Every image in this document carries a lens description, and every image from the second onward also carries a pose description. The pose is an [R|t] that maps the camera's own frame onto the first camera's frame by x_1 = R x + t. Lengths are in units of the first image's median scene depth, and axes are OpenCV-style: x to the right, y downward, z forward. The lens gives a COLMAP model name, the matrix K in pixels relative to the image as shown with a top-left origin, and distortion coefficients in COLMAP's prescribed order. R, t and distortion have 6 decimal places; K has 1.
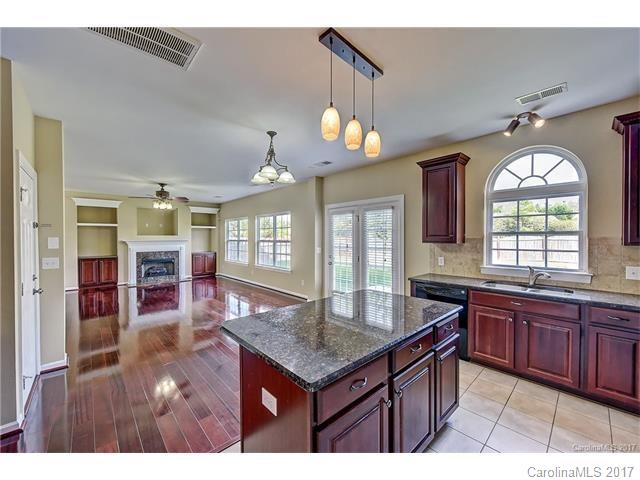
lens RADIAL K [[256.3, 0, 320.6], [0, 256.3, 241.0], [0, 0, 1]] dist [0.002043, 0.000011]
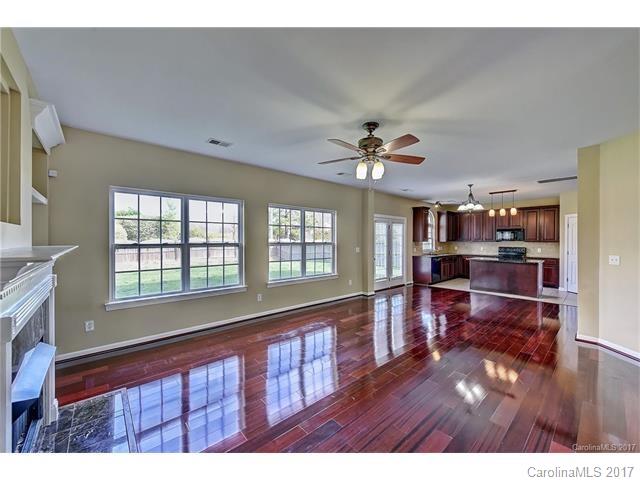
lens RADIAL K [[256.3, 0, 320.6], [0, 256.3, 241.0], [0, 0, 1]] dist [0.002043, 0.000011]
pose [[0.036830, -0.003172, 0.999316, -0.842492], [0.009526, 0.999951, 0.002823, -0.008333], [-0.999276, 0.009415, 0.036859, 0.804263]]
